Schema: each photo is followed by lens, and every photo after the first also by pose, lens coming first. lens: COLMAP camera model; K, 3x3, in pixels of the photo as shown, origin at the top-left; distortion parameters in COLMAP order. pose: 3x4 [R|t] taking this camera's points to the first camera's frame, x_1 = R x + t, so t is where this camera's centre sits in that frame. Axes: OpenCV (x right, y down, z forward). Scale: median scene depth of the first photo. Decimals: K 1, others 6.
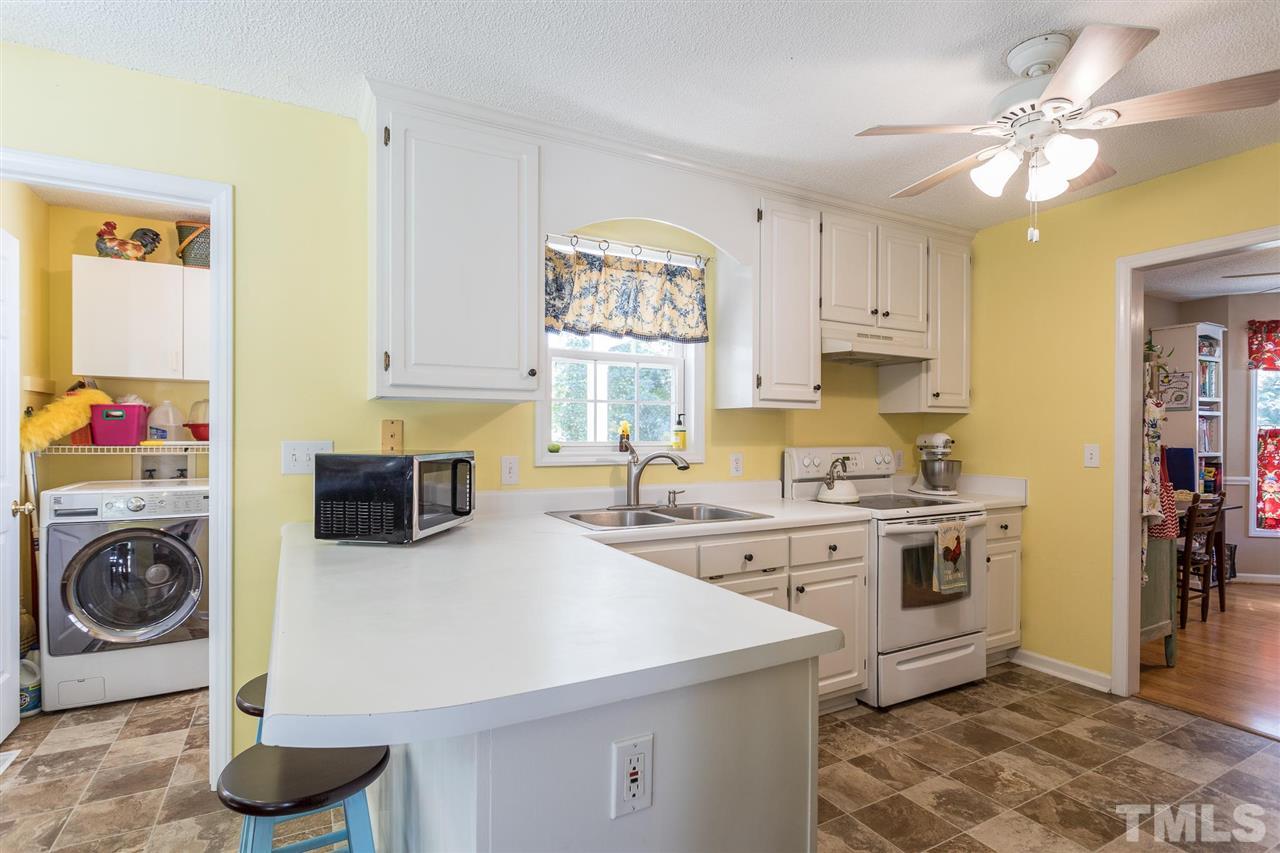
lens RADIAL K [[631.3, 0, 640.1], [0, 631.3, 440.4], [0, 0, 1]] dist [0.000564, 0.000982]
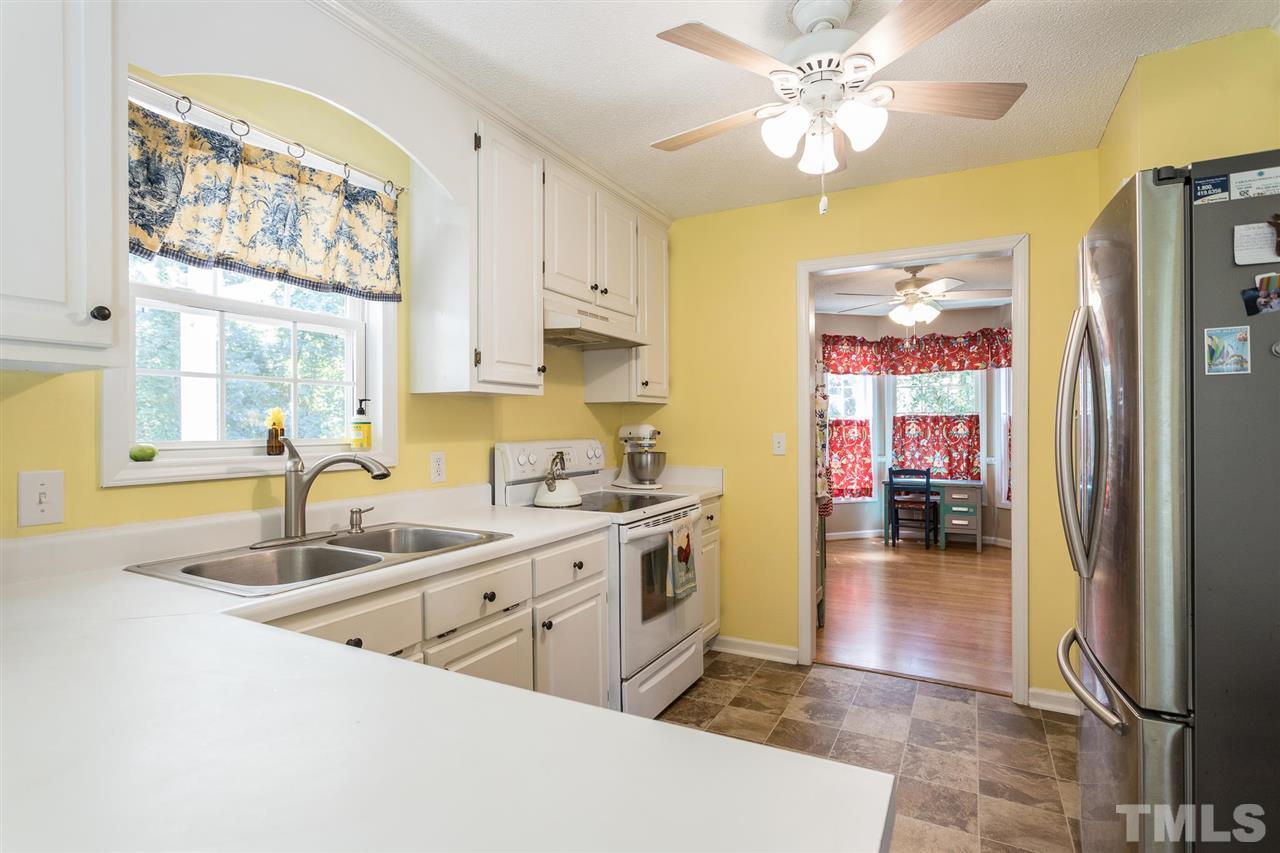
lens RADIAL K [[630.1, 0, 640.0], [0, 630.1, 426.5], [0, 0, 1]] dist [-0.014046, 0.012087]
pose [[0.838073, -0.008356, 0.545494, -0.063126], [0.014003, 0.999883, -0.006196, -0.002426], [-0.545378, 0.012831, 0.838092, 0.248022]]
